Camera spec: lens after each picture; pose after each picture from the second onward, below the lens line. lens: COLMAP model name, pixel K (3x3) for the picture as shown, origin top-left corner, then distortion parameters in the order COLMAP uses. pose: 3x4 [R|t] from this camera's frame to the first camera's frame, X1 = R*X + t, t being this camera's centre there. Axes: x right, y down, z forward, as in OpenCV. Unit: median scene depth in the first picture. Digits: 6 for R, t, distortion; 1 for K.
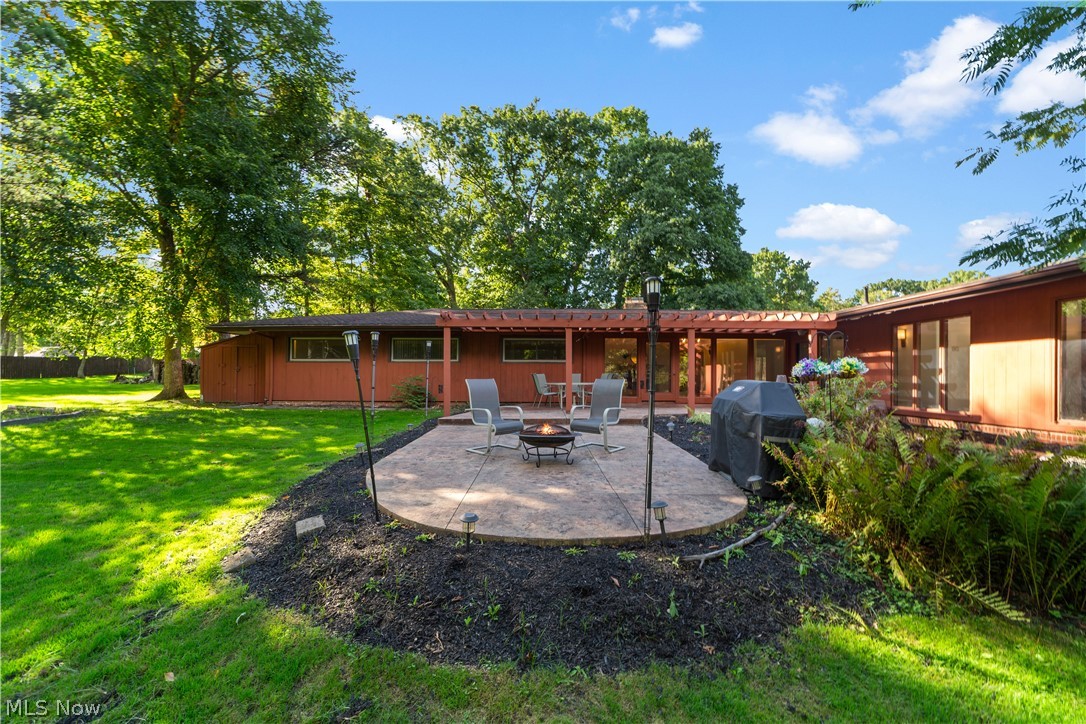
lens RADIAL K [[419.9, 0, 539.0], [0, 419.9, 374.2], [0, 0, 1]] dist [-0.019579, 0.009433]
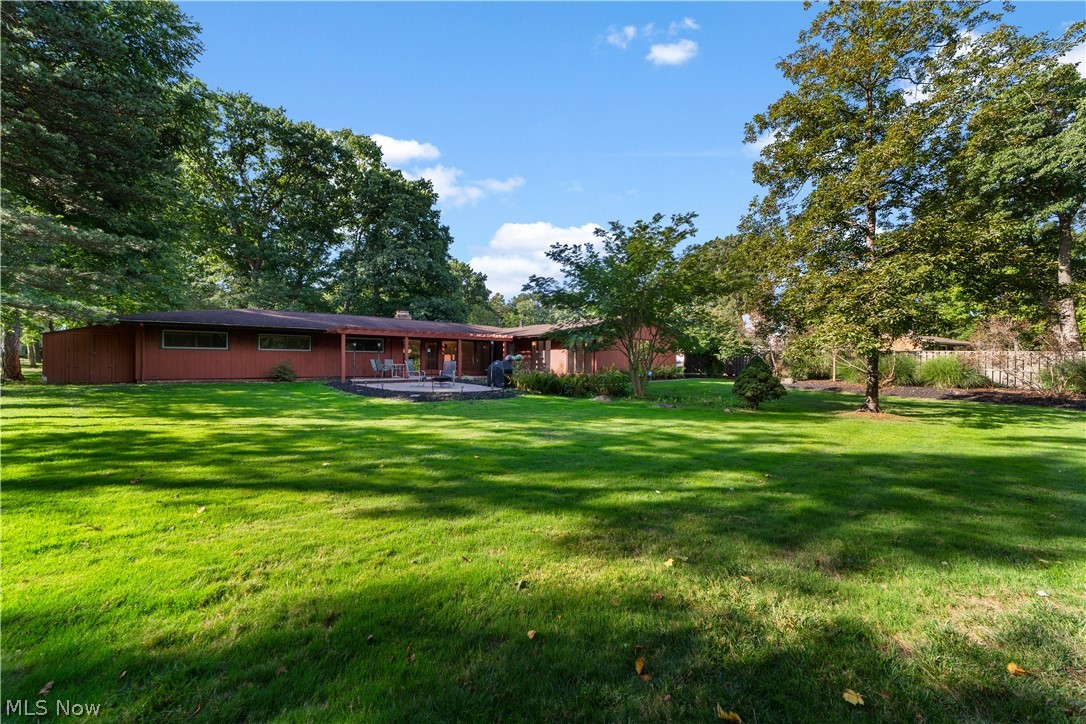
lens RADIAL K [[419.9, 0, 539.0], [0, 419.9, 374.2], [0, 0, 1]] dist [-0.019579, 0.009433]
pose [[0.758171, -0.018655, 0.651789, -0.213062], [0.000396, 0.999604, 0.028149, 0.003922], [-0.652056, -0.021084, 0.757877, -0.265658]]
